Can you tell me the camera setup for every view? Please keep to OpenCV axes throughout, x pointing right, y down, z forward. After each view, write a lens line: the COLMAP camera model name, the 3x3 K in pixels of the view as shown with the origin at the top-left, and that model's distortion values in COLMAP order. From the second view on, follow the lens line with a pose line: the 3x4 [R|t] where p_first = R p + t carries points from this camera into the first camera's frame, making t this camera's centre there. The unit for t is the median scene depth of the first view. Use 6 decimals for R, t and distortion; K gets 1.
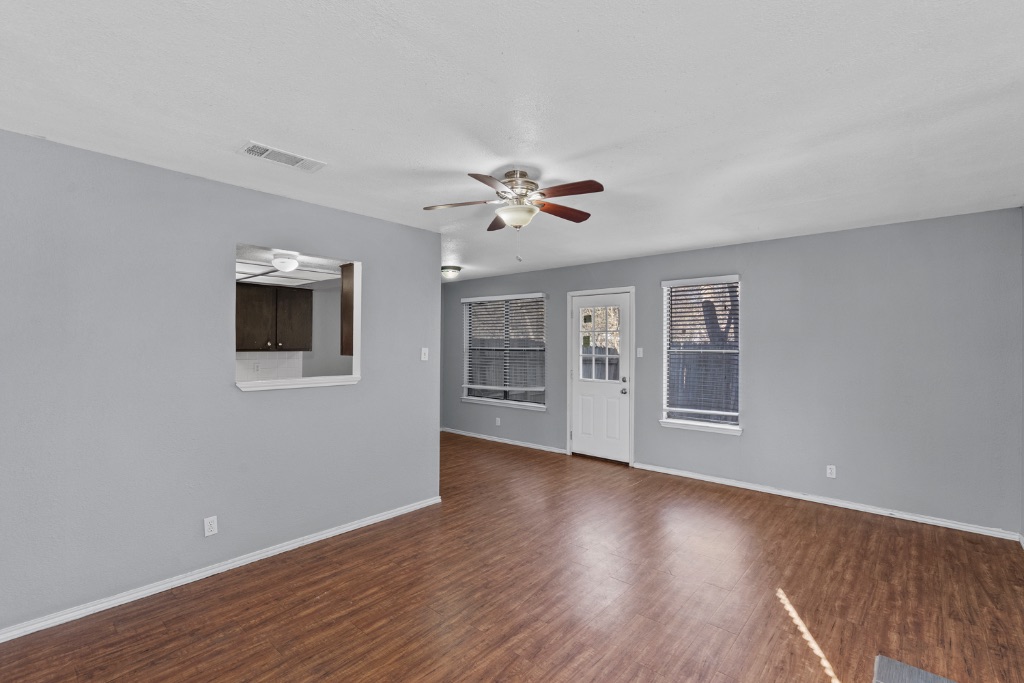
lens RADIAL K [[457.3, 0, 514.3], [0, 457.3, 343.1], [0, 0, 1]] dist [-0.001419, -0.000011]
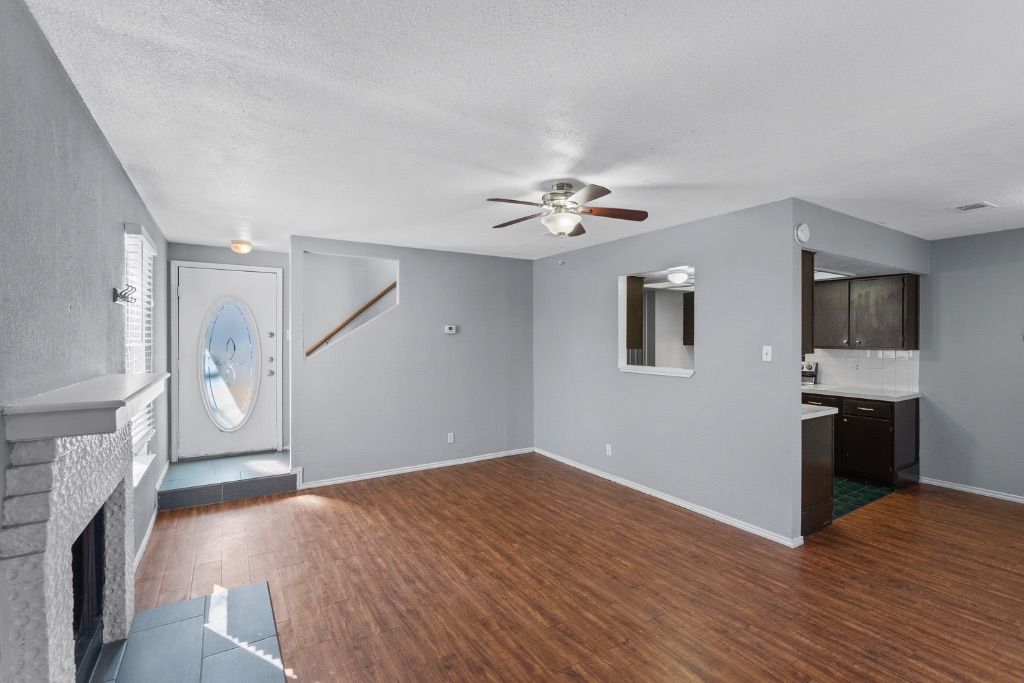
lens RADIAL K [[457.3, 0, 514.3], [0, 457.3, 343.1], [0, 0, 1]] dist [-0.001419, -0.000011]
pose [[-0.278705, 0.004668, -0.960365, 0.982143], [0.002335, 0.999989, 0.004183, 0.000310], [0.960374, -0.001076, -0.278713, 1.072403]]
